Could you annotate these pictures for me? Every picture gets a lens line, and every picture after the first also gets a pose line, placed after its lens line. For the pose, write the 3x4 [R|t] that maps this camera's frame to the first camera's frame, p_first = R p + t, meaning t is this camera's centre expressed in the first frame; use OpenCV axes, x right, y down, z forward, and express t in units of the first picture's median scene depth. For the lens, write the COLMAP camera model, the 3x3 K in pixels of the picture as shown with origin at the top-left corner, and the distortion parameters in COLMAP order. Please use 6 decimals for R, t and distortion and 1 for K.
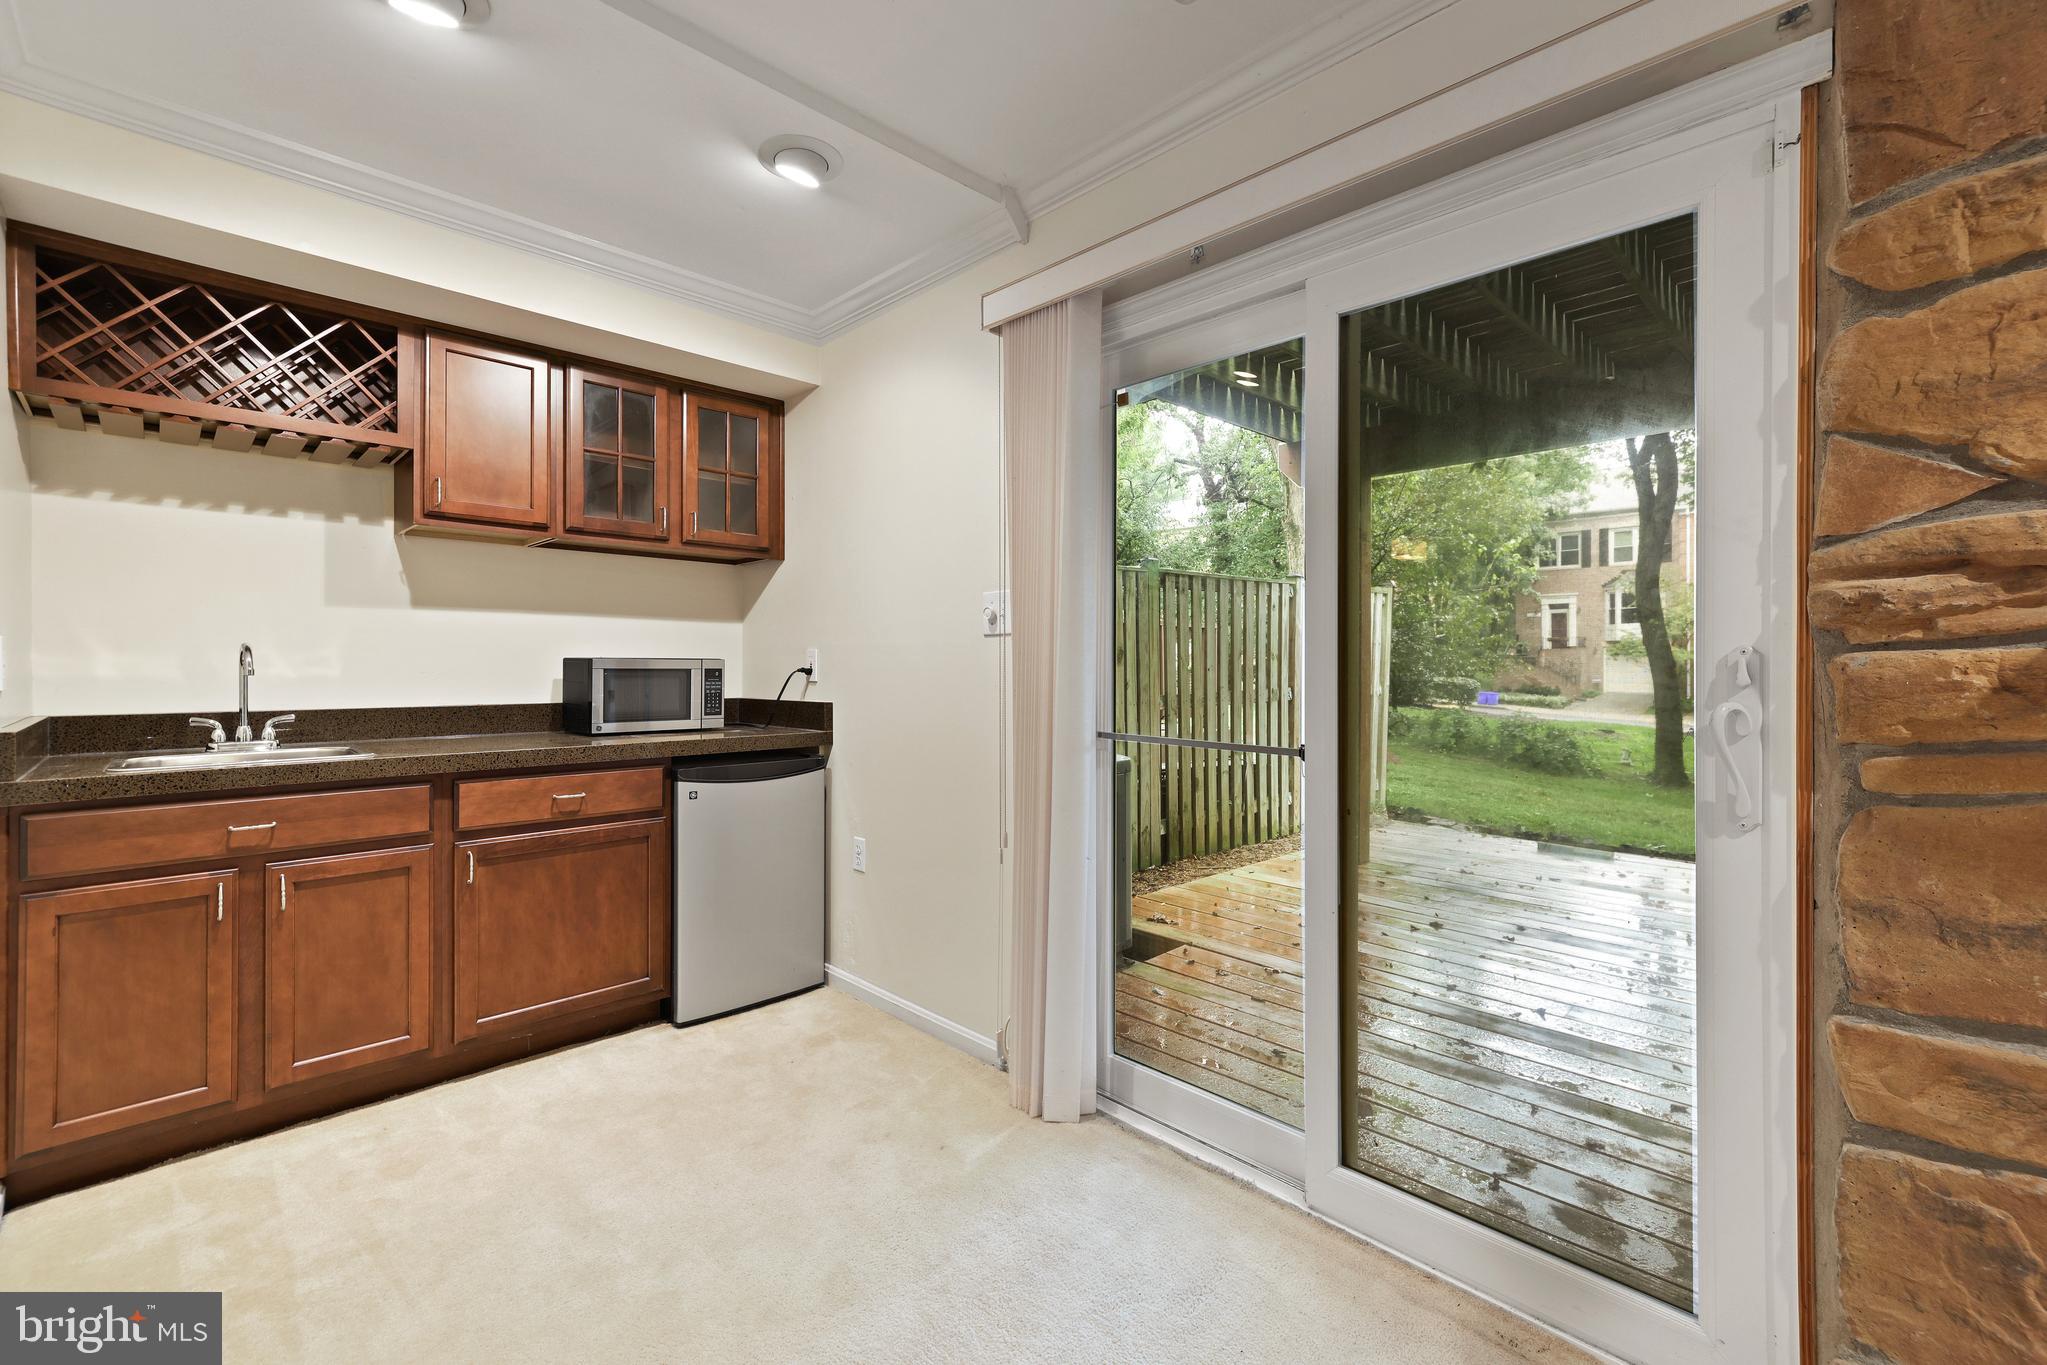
lens RADIAL K [[868.0, 0, 1023.5], [0, 868.0, 662.3], [0, 0, 1]] dist [0.000733, 0.000347]
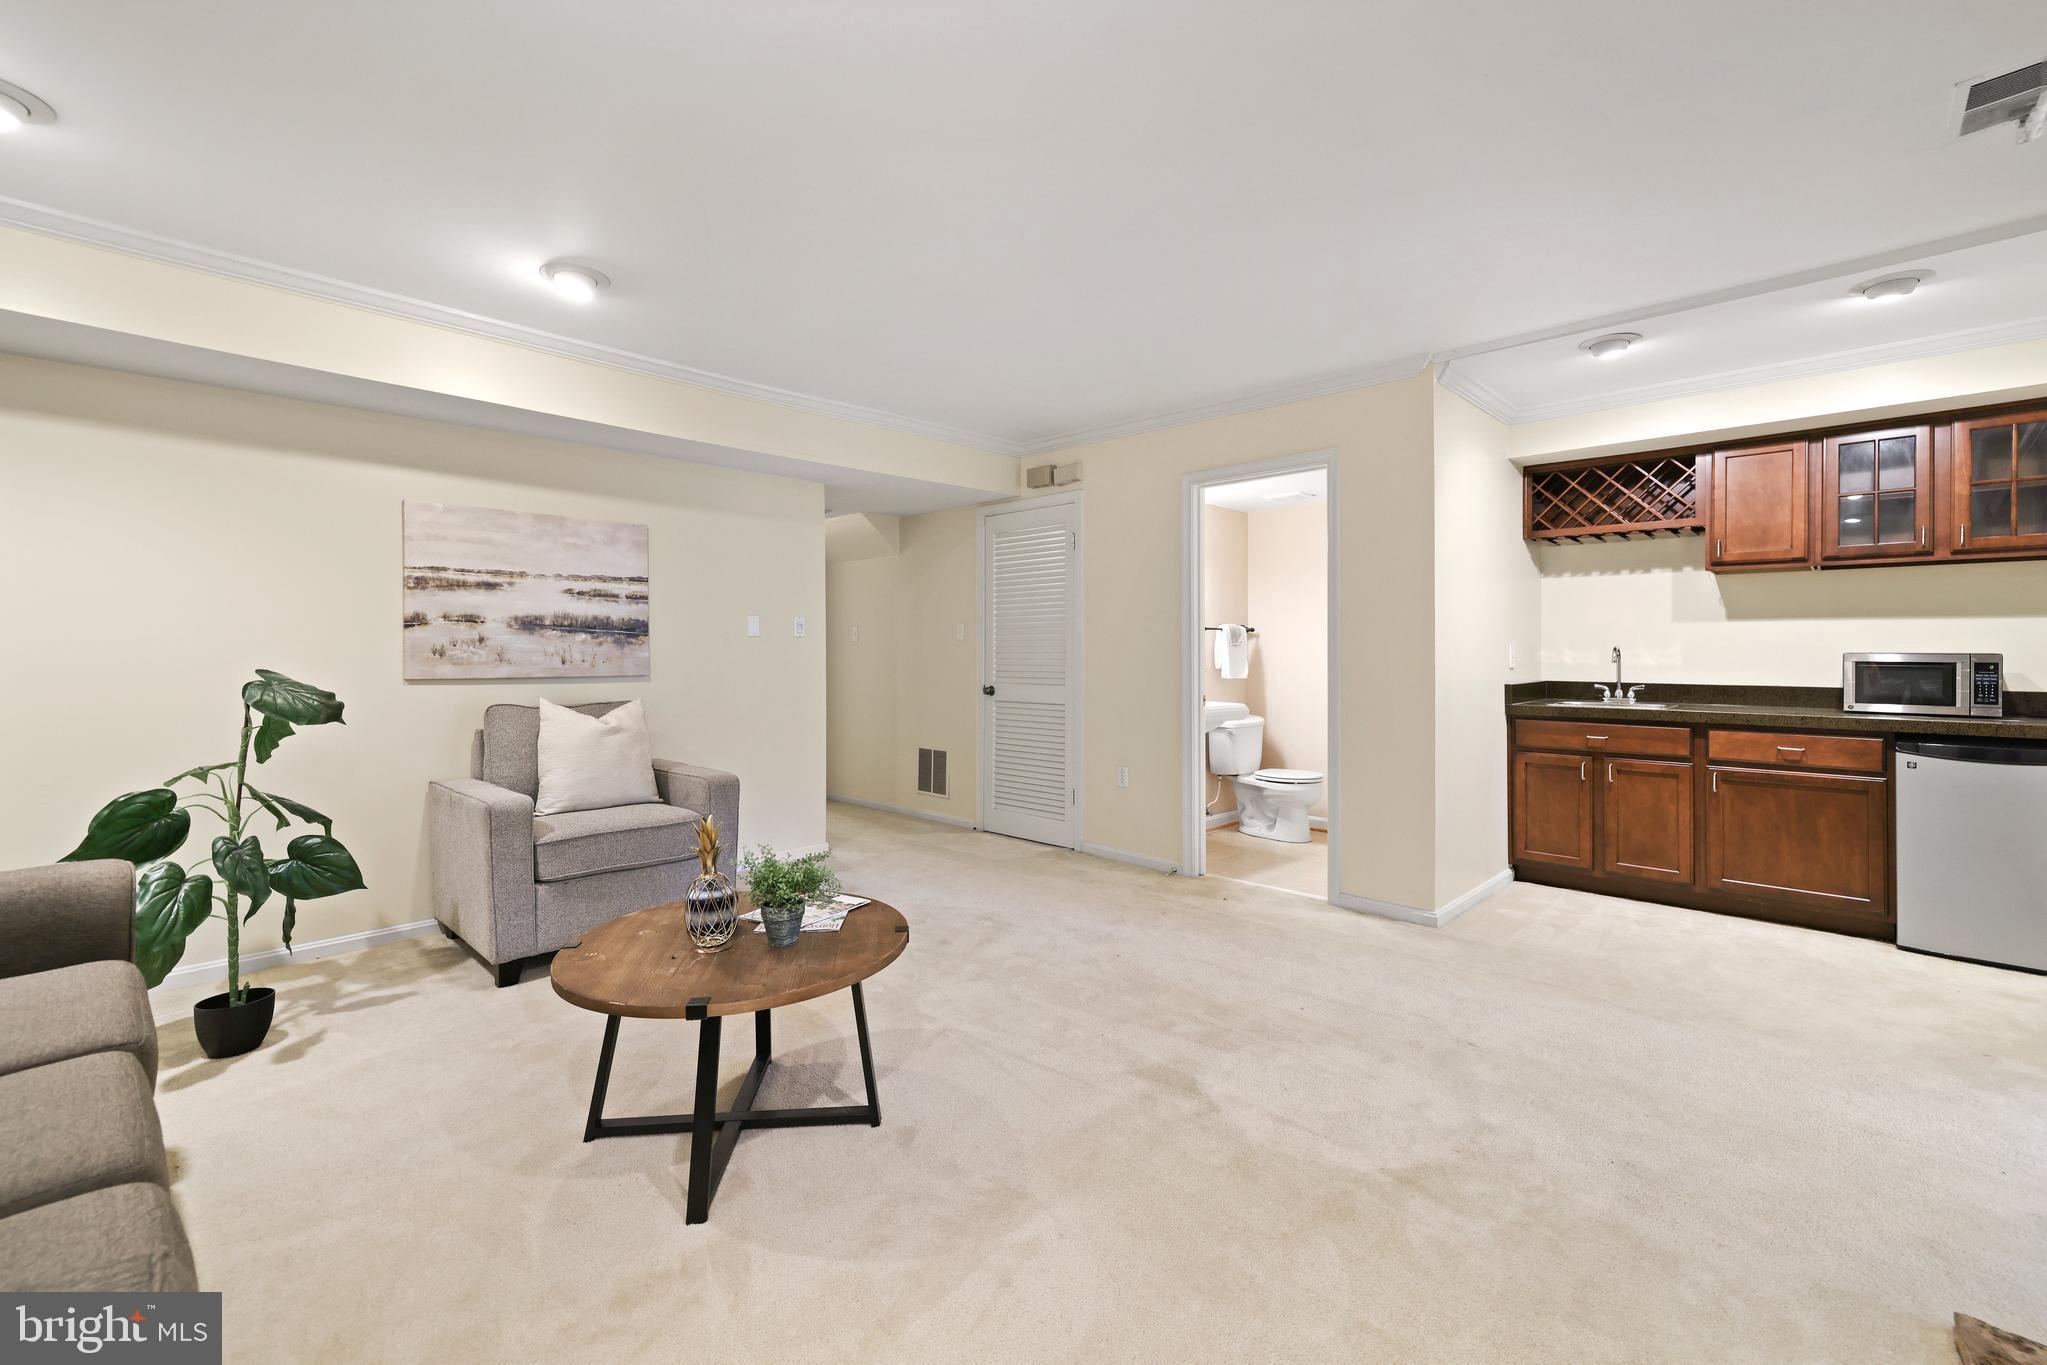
lens RADIAL K [[868.0, 0, 1024.4], [0, 868.0, 661.6], [0, 0, 1]] dist [0.000733, 0.000347]
pose [[0.026521, 0.010853, -0.999589, 0.921504], [0.002786, 0.999936, 0.010931, -0.011947], [0.999644, -0.003075, 0.026490, -0.327604]]
